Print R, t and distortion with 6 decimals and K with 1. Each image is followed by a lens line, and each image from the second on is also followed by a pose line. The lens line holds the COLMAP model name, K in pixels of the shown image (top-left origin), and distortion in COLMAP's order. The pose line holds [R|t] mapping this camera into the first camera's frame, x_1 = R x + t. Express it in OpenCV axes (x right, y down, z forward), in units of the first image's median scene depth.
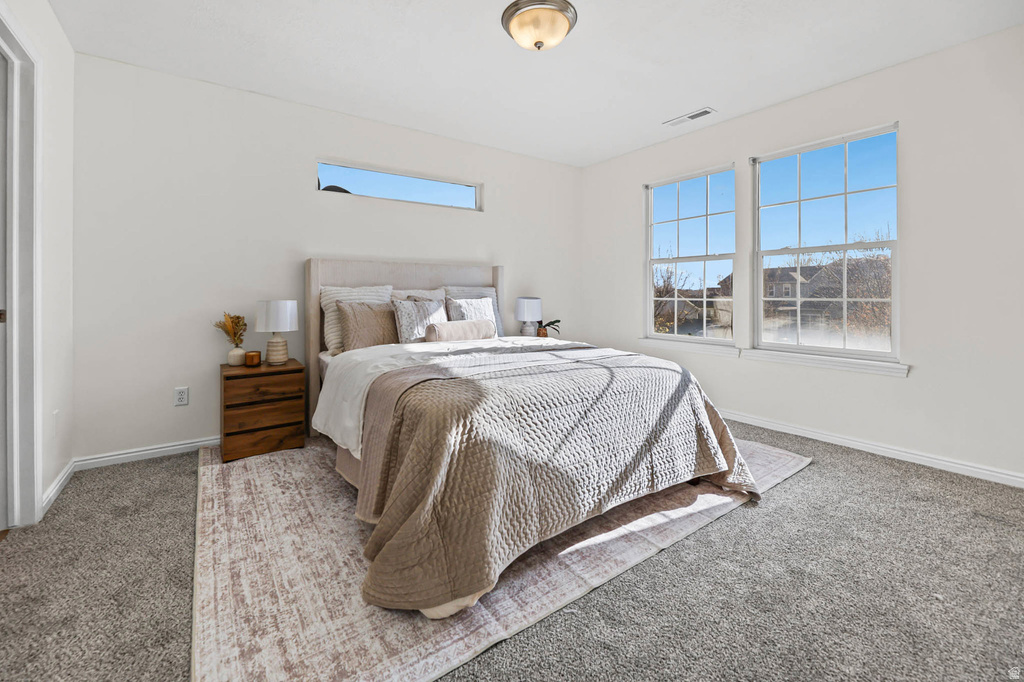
lens RADIAL K [[429.5, 0, 510.1], [0, 429.5, 307.8], [0, 0, 1]] dist [-0.000869, -0.000394]
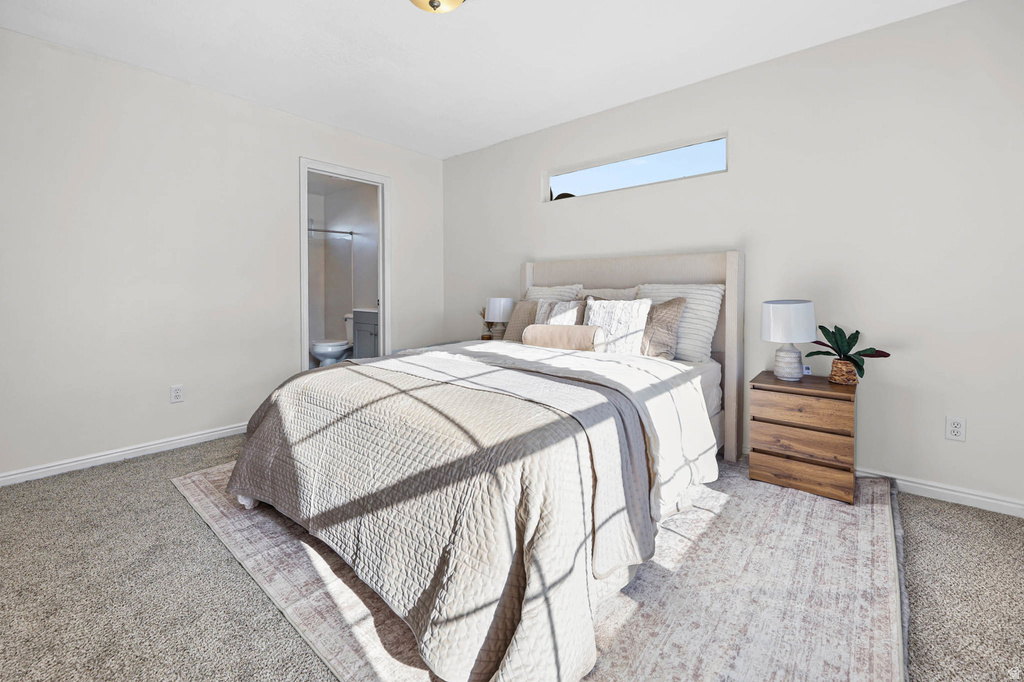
lens RADIAL K [[429.5, 0, 510.1], [0, 429.5, 307.8], [0, 0, 1]] dist [-0.000869, -0.000394]
pose [[0.244210, 0.041158, -0.968849, 1.311863], [-0.029735, 0.998947, 0.034942, -0.060101], [0.969266, 0.020276, 0.245176, 1.292745]]
